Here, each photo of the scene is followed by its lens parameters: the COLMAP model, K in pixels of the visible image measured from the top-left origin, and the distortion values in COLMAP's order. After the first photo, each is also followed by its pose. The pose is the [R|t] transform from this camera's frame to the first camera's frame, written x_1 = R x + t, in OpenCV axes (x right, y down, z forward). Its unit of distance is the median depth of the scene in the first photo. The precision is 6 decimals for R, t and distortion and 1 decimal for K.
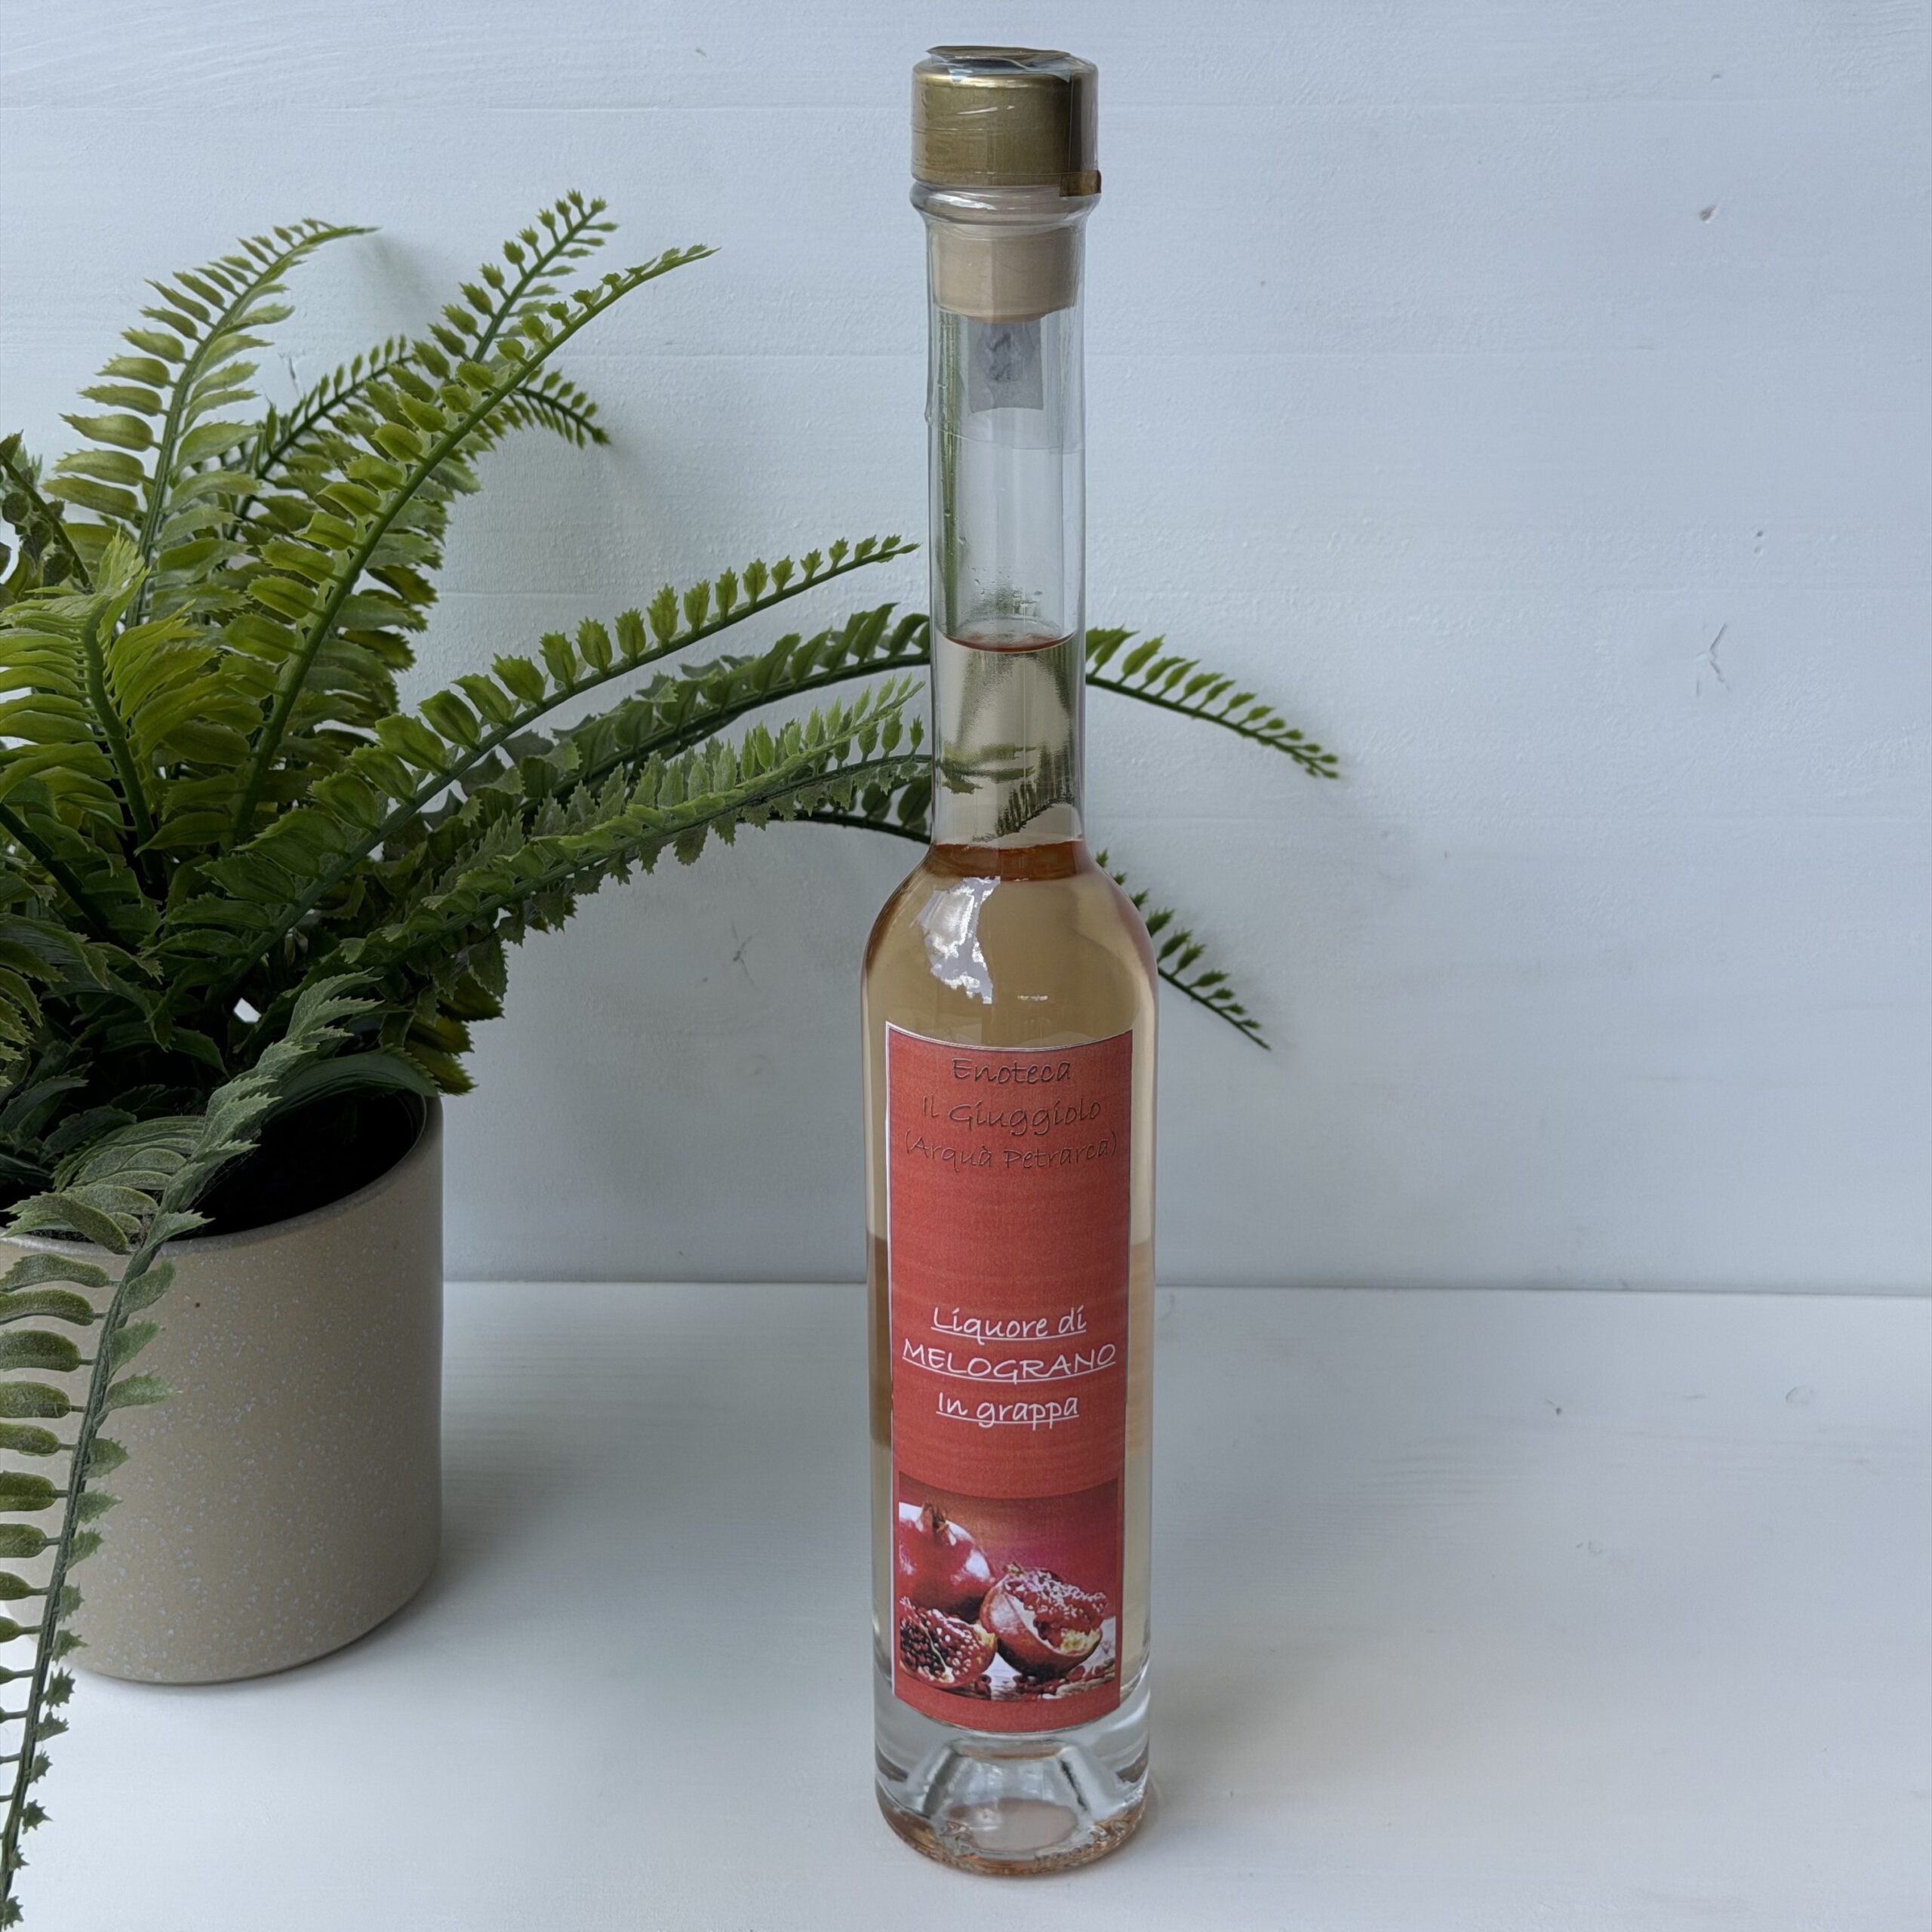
lens RADIAL K [[3689.9, 0, 968.3], [0, 3689.9, 953.7], [0, 0, 1]] dist [0.190654, 0.000000]
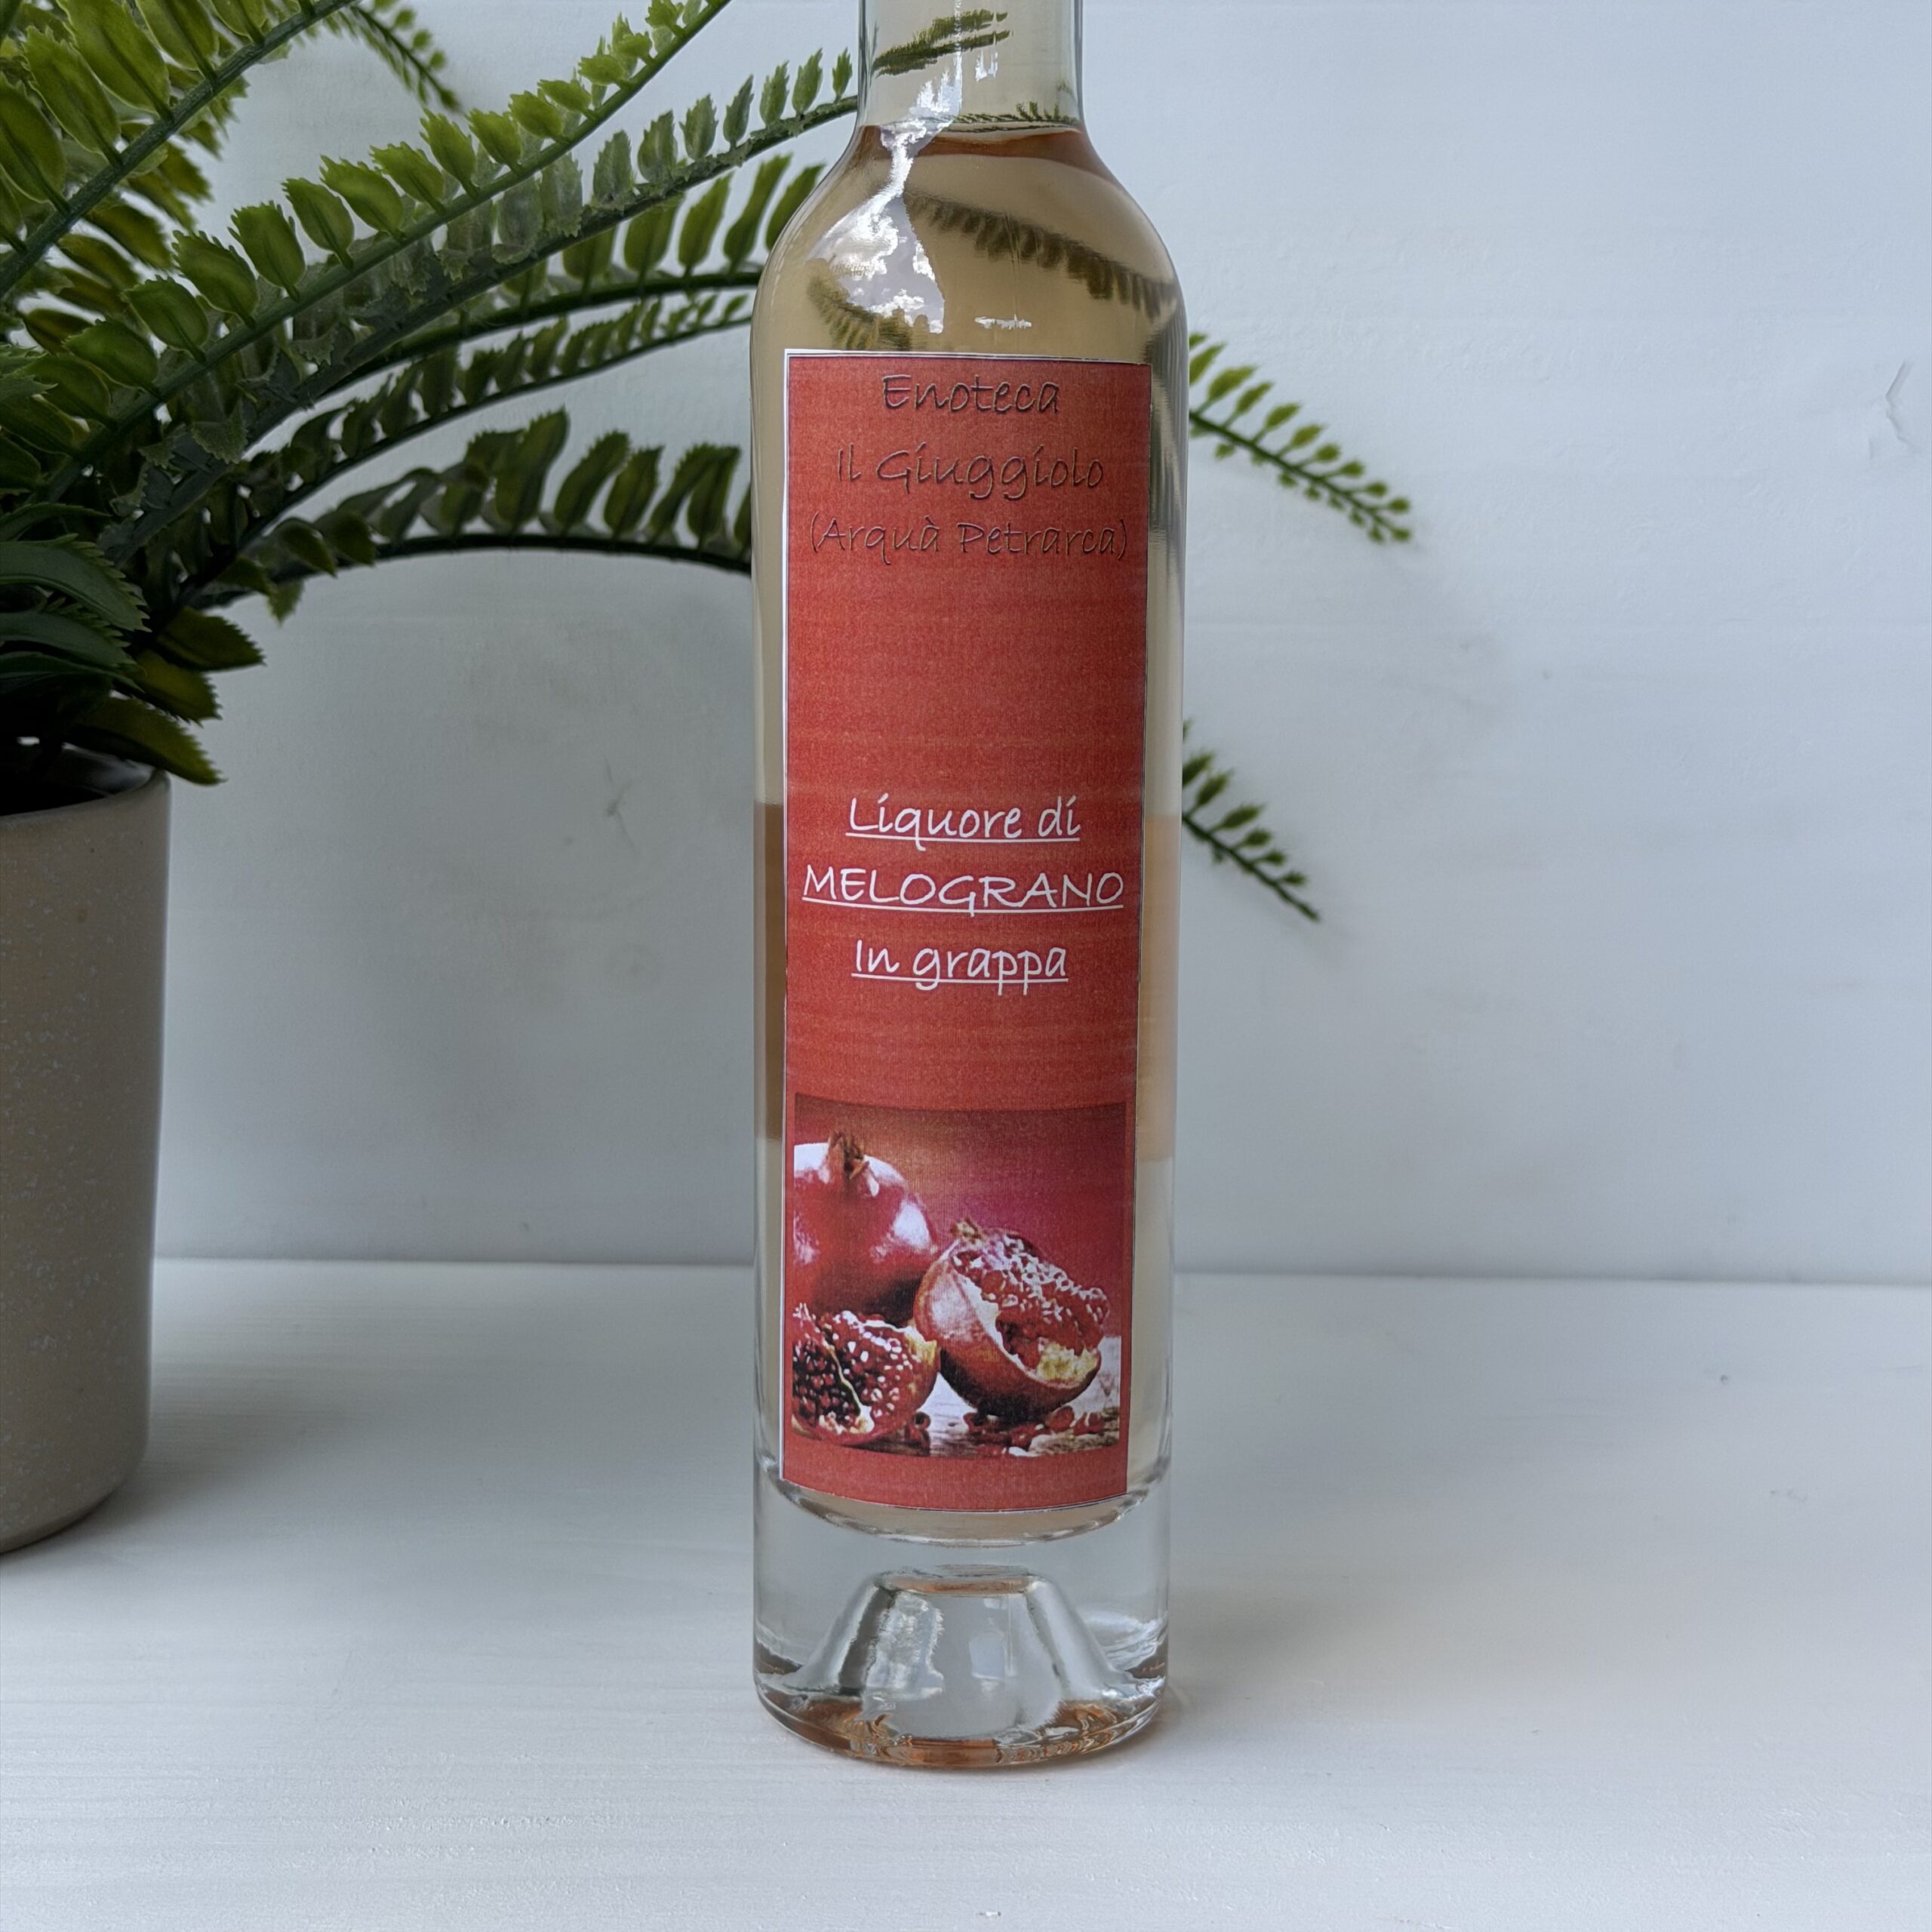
lens RADIAL K [[3689.9, 0, 973.3], [0, 3689.9, 956.8], [0, 0, 1]] dist [0.190654, 0.000000]
pose [[0.999891, 0.012421, 0.007968, 0.007399], [-0.010249, 0.972990, -0.230618, 0.261566], [-0.010618, 0.230511, 0.973012, 0.343729]]
